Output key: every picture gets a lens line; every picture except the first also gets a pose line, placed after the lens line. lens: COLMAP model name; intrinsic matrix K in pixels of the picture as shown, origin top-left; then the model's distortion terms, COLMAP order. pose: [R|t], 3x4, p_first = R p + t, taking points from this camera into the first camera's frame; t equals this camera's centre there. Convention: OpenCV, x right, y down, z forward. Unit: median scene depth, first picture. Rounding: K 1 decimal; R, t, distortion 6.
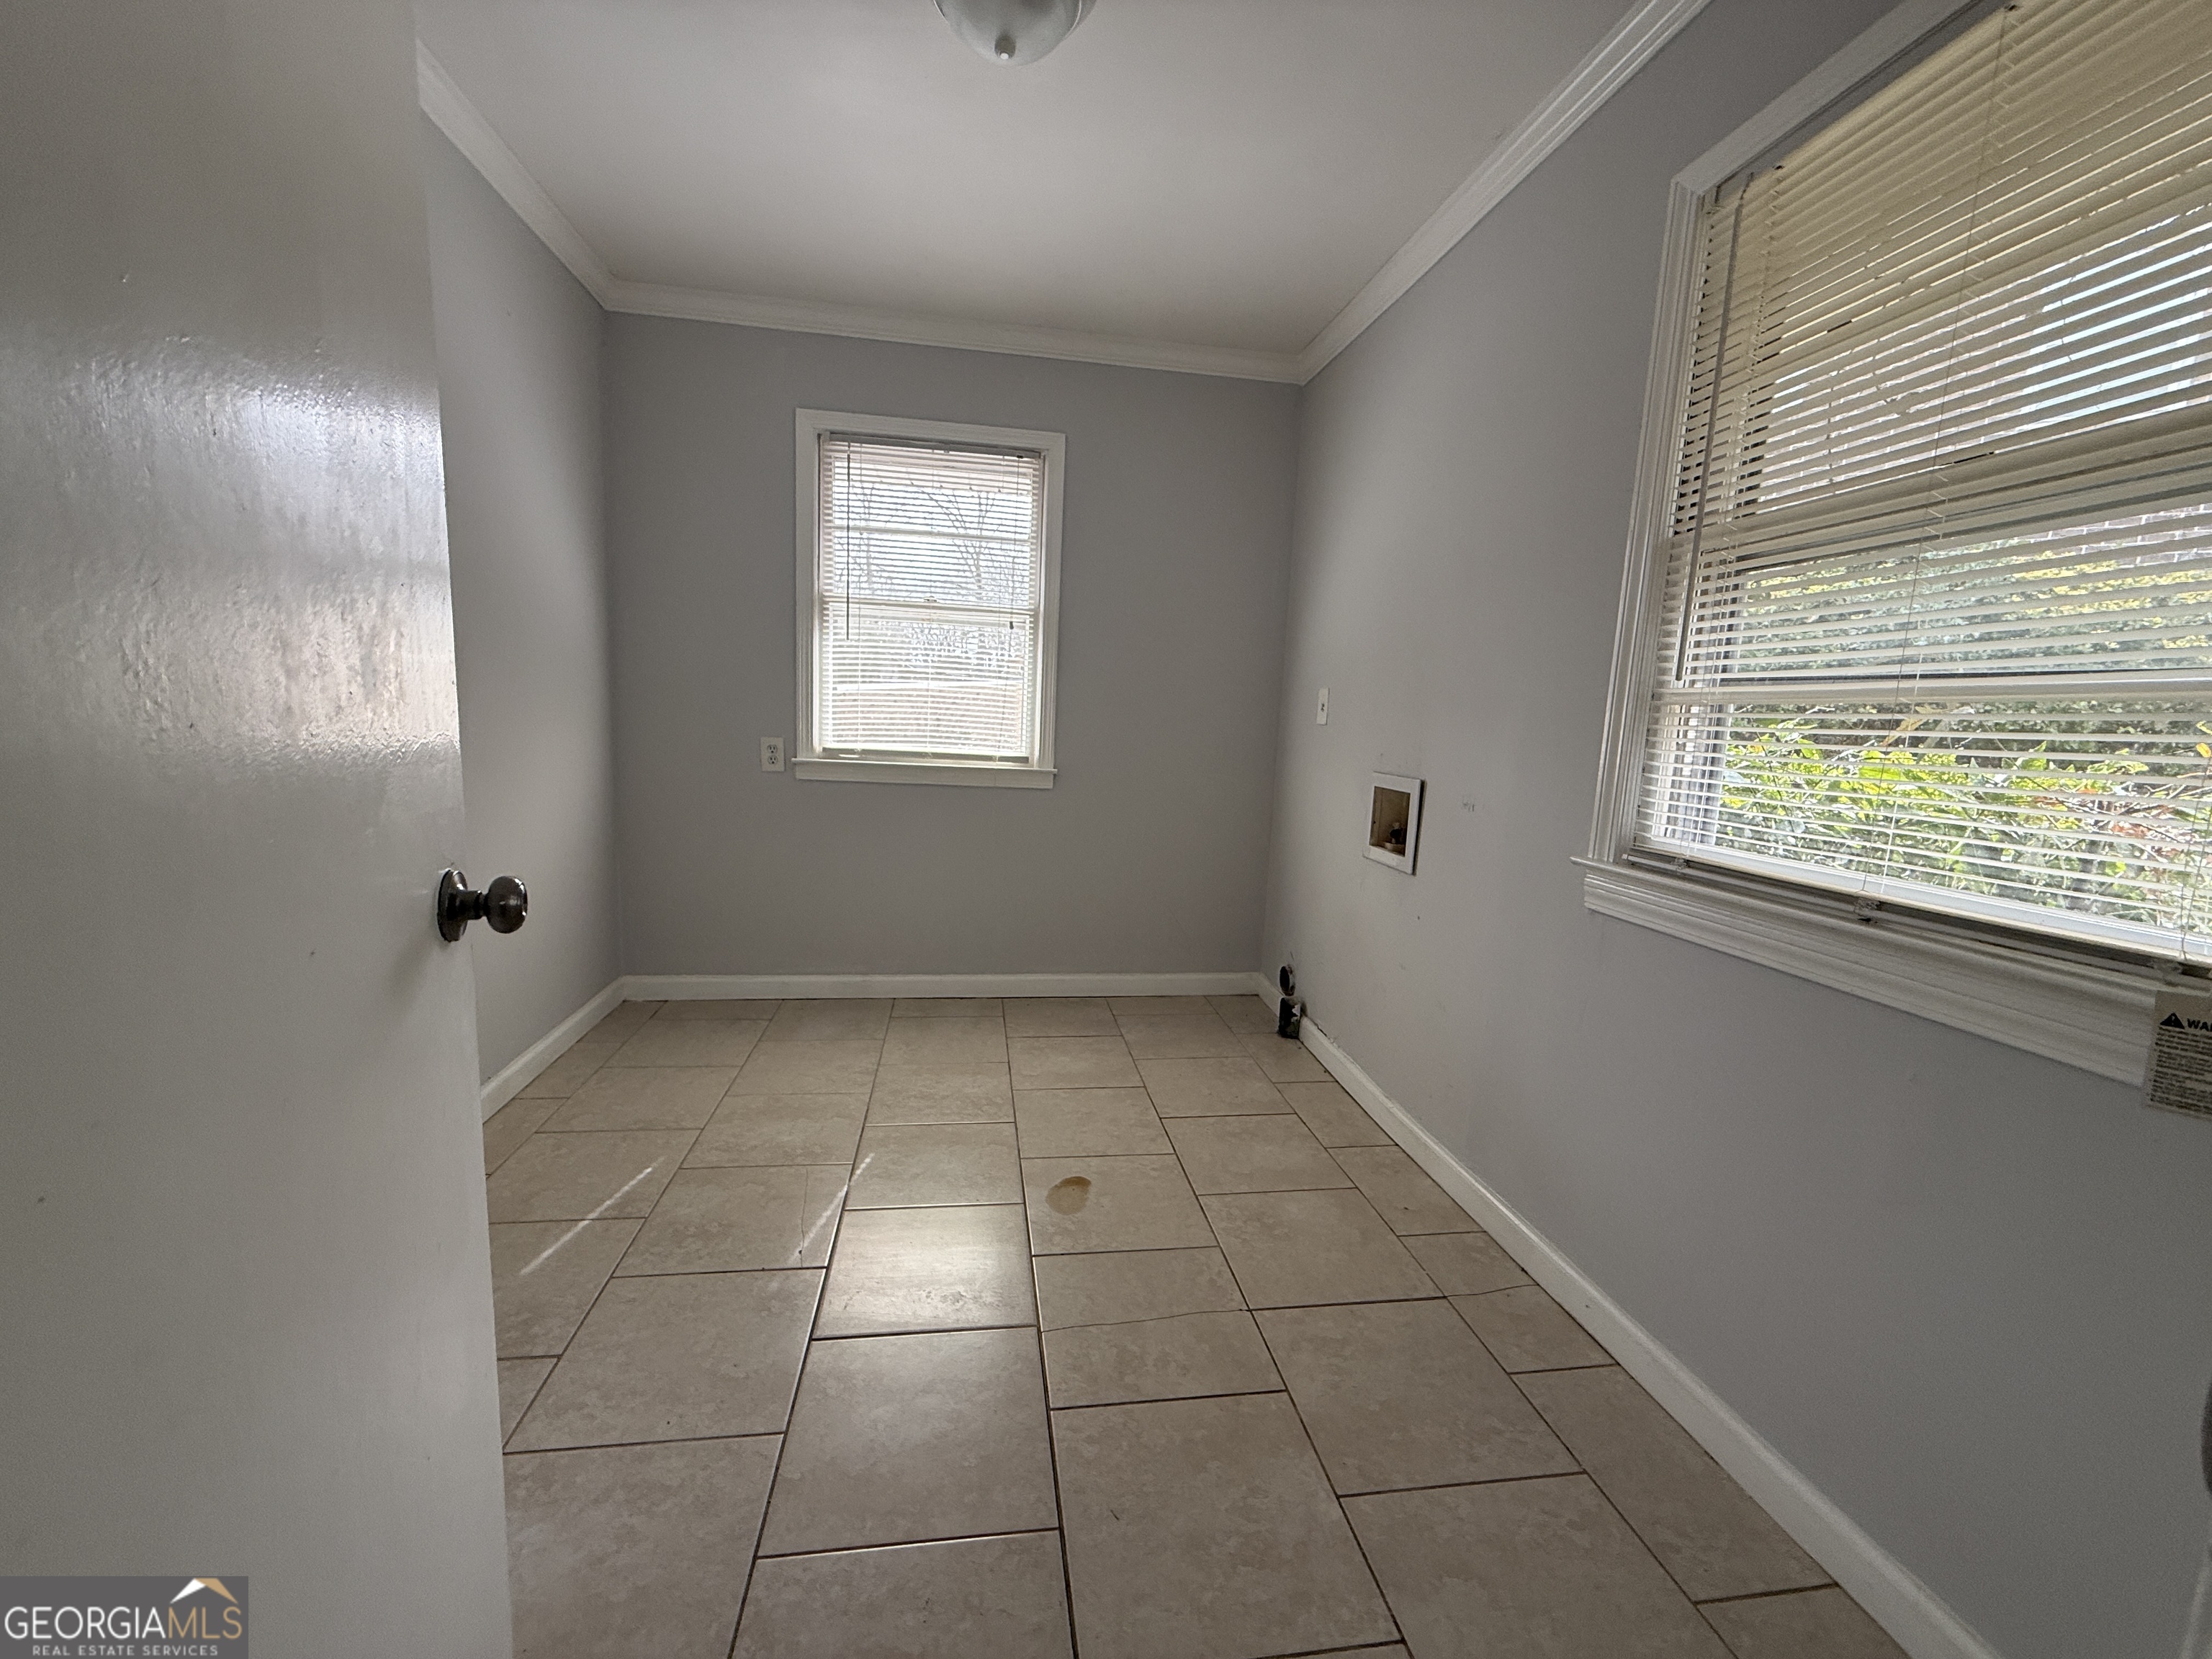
lens RADIAL K [[877.6, 0, 1104.9], [0, 877.6, 835.5], [0, 0, 1]] dist [-0.000366, 0.000183]
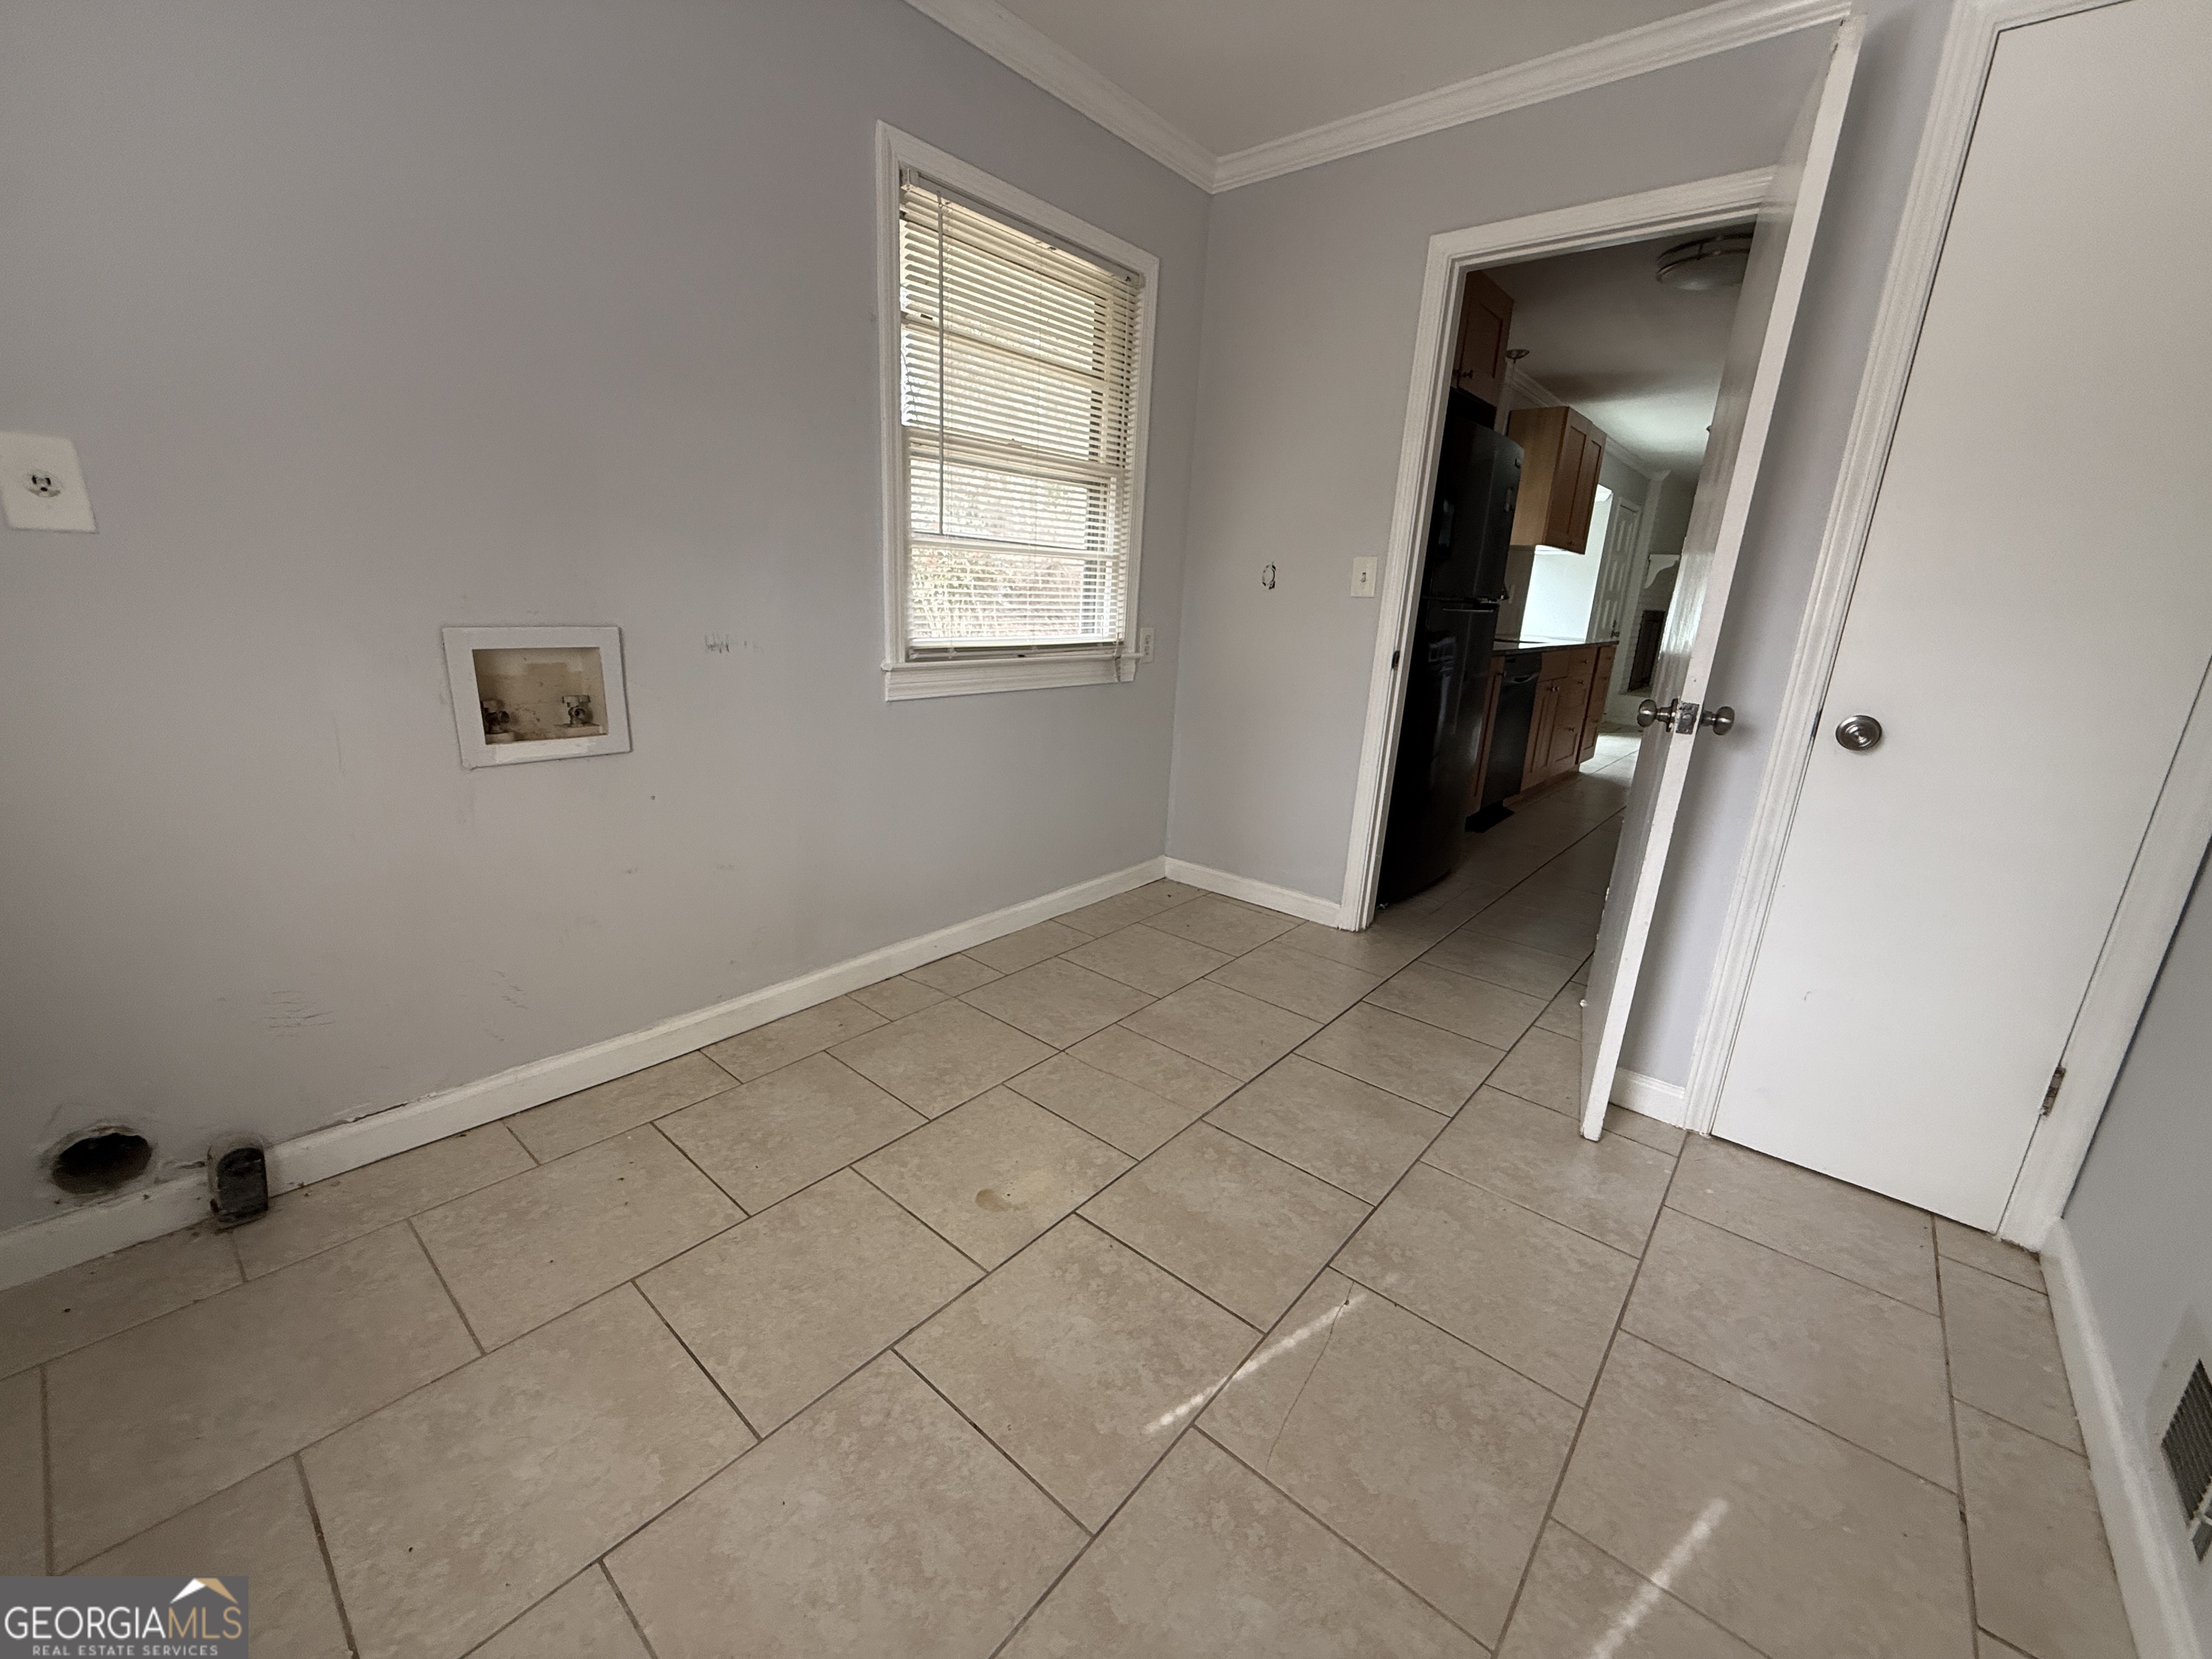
lens RADIAL K [[877.6, 0, 1107.3], [0, 877.6, 827.2], [0, 0, 1]] dist [-0.000366, 0.000183]
pose [[-0.652236, -0.268575, 0.708841, -0.553518], [0.033336, 0.924059, 0.380793, -0.194982], [-0.757283, 0.271997, -0.593751, 1.288930]]
